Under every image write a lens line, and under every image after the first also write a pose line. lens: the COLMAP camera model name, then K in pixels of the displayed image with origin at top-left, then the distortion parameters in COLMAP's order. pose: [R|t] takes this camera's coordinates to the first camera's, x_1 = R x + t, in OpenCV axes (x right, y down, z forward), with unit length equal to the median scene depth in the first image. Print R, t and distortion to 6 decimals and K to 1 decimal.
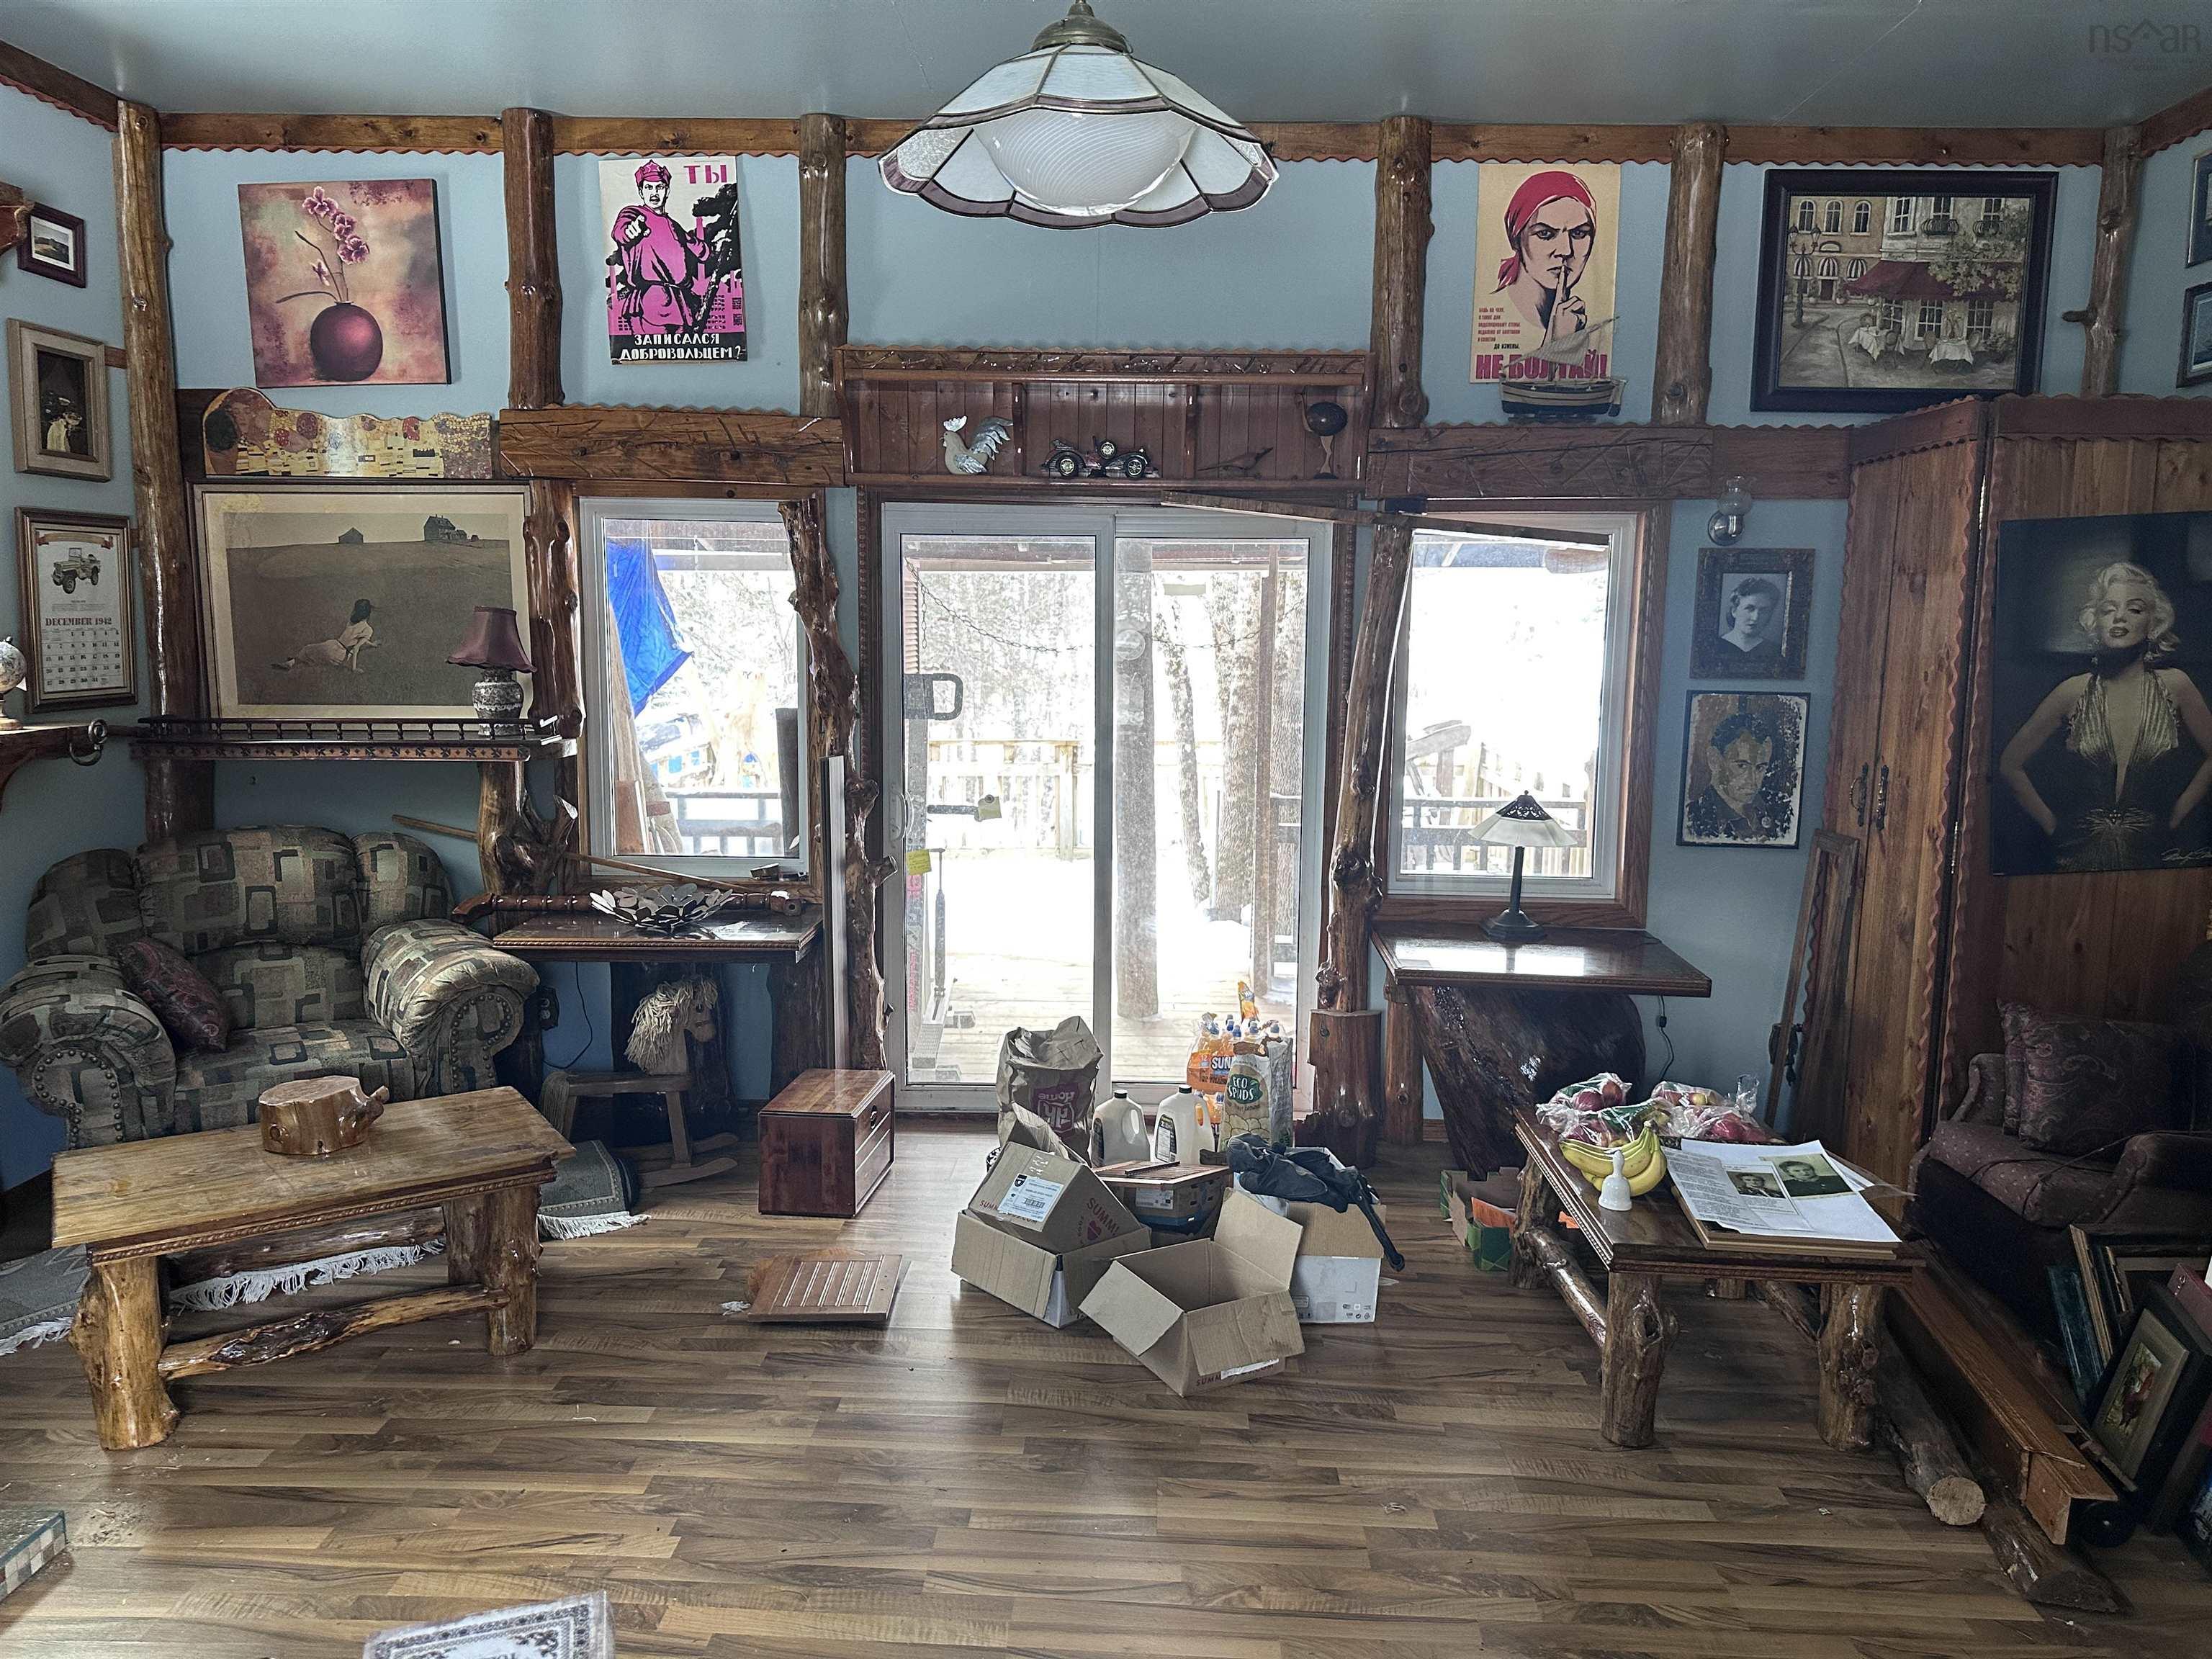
lens RADIAL K [[1557.4, 0, 1111.3], [0, 1557.4, 815.7], [0, 0, 1]] dist [0.022948, -0.024021]
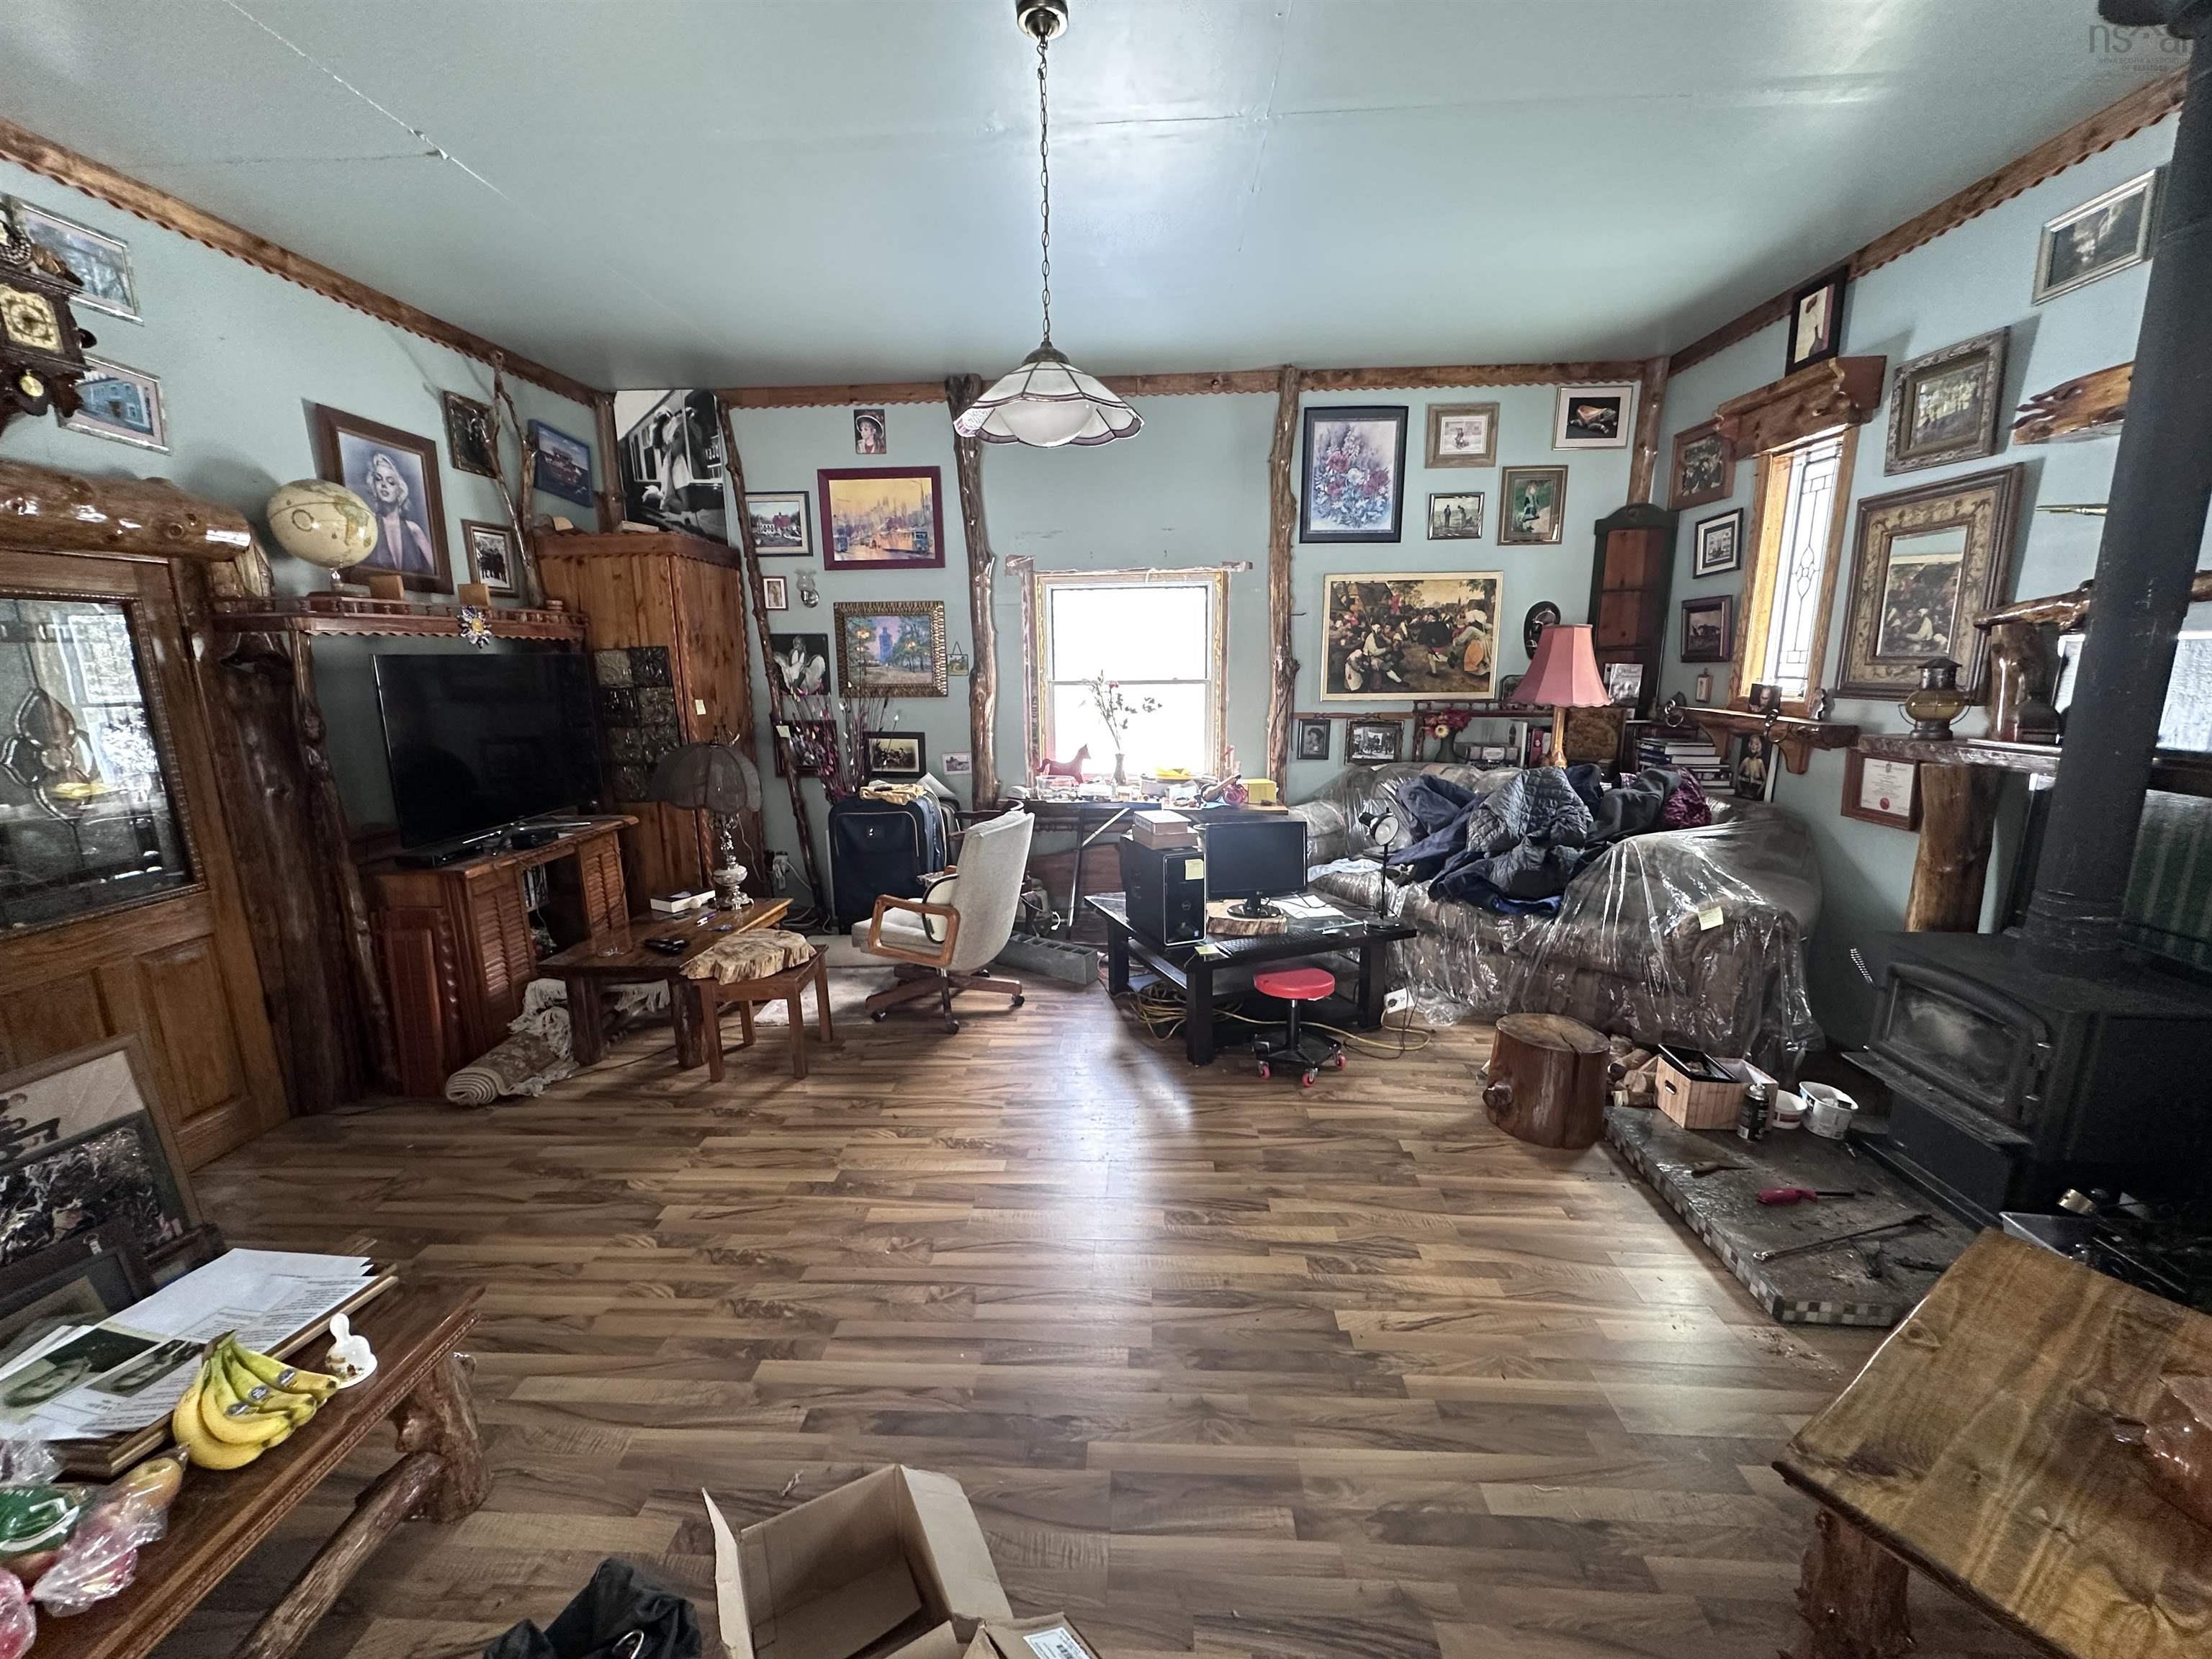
lens RADIAL K [[883.6, 0, 1113.6], [0, 883.6, 831.0], [0, 0, 1]] dist [-0.003622, 0.000060]
pose [[-0.999835, -0.004711, 0.017548, -0.053031], [0.001164, 0.947216, 0.320595, -0.111509], [-0.018132, 0.320563, -0.947054, 0.923096]]
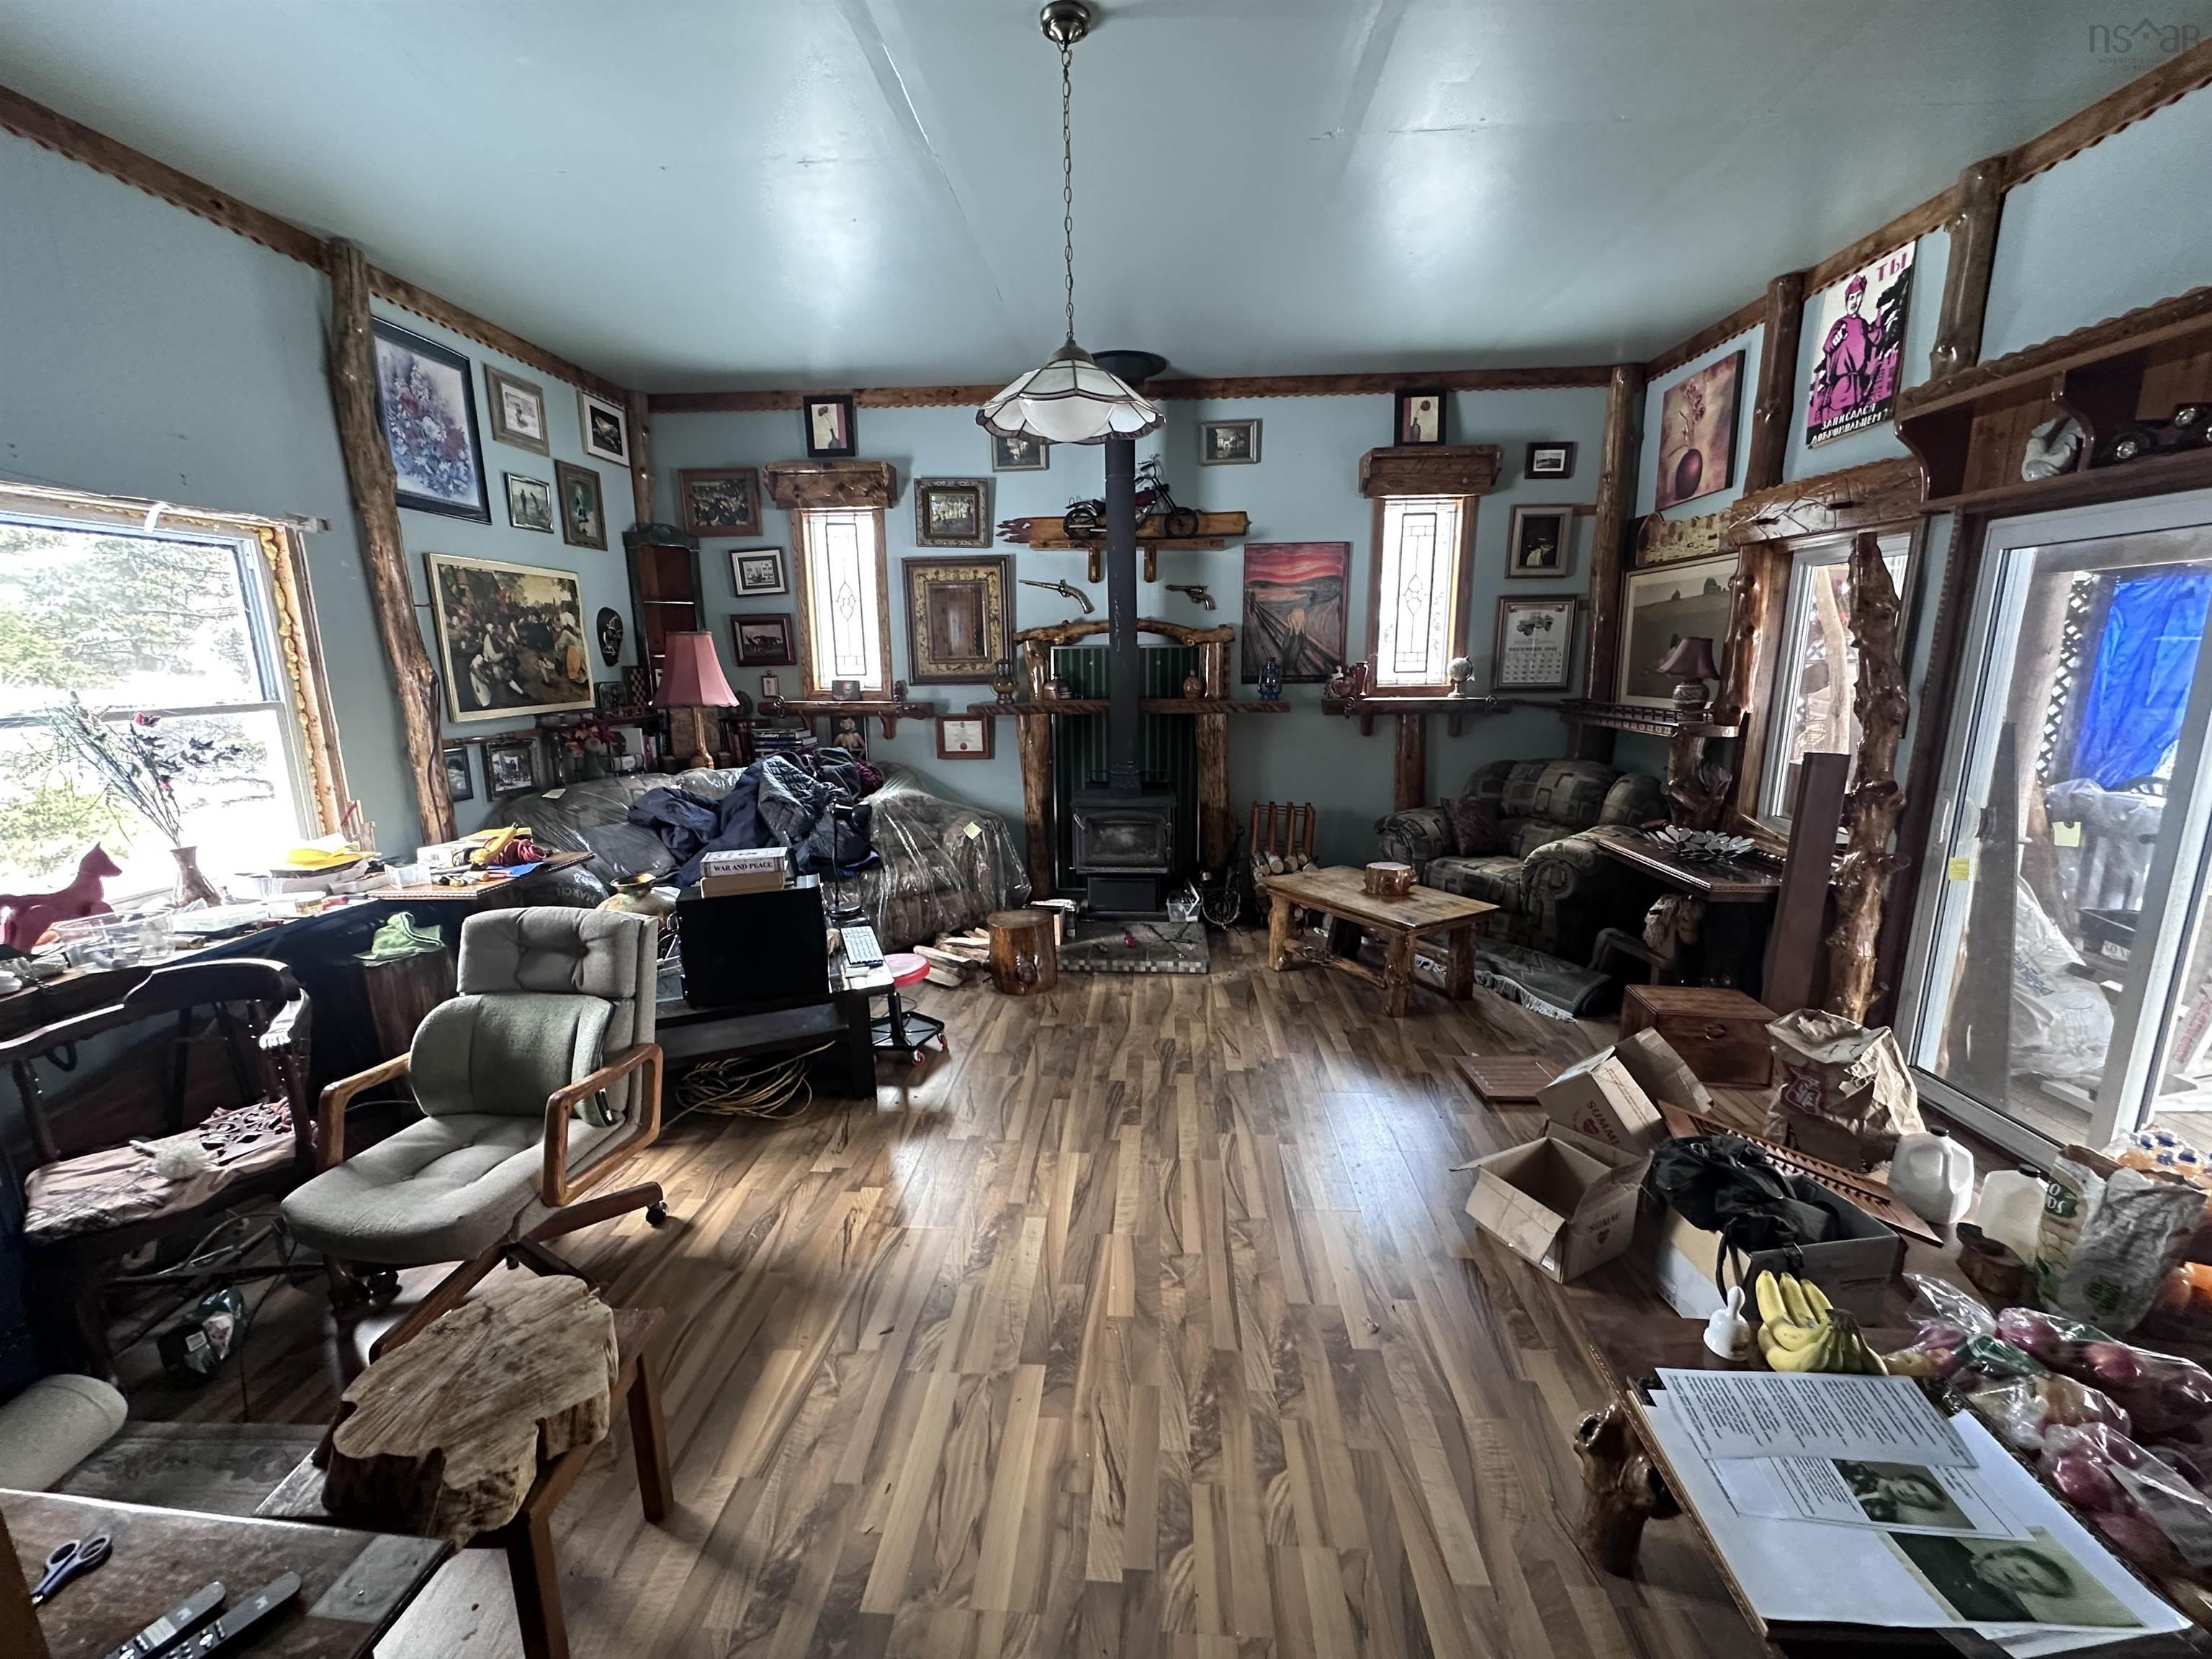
lens RADIAL K [[883.6, 0, 1101.0], [0, 883.6, 828.8], [0, 0, 1]] dist [-0.003622, 0.000060]
pose [[-0.030533, 0.185057, -0.982253, 0.507587], [-0.118000, 0.975172, 0.187391, -0.041881], [0.992544, 0.121627, -0.007938, 0.449009]]
